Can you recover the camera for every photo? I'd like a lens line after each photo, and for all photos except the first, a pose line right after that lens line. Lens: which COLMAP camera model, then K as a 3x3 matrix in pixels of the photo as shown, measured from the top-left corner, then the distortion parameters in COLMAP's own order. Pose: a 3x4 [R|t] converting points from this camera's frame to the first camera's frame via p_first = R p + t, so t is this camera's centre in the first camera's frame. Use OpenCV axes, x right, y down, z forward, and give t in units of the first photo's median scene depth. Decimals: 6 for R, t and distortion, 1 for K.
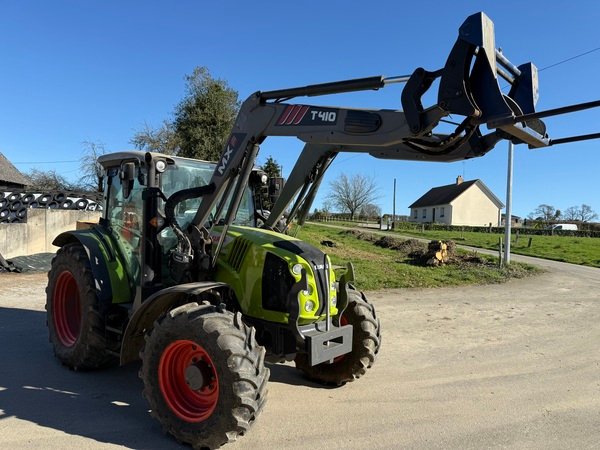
lens RADIAL K [[414.2, 0, 300.0], [0, 414.2, 225.0], [0, 0, 1]] dist [0.080670, -0.103201]
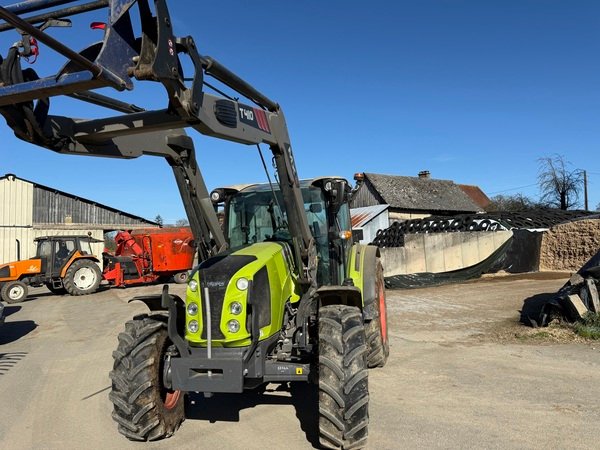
lens RADIAL K [[414.2, 0, 300.0], [0, 414.2, 225.0], [0, 0, 1]] dist [0.080670, -0.103201]
pose [[0.449426, -0.096618, -0.888077, 0.768906], [0.050791, 0.995289, -0.082578, 0.047685], [0.891873, -0.007994, 0.452216, 0.626770]]
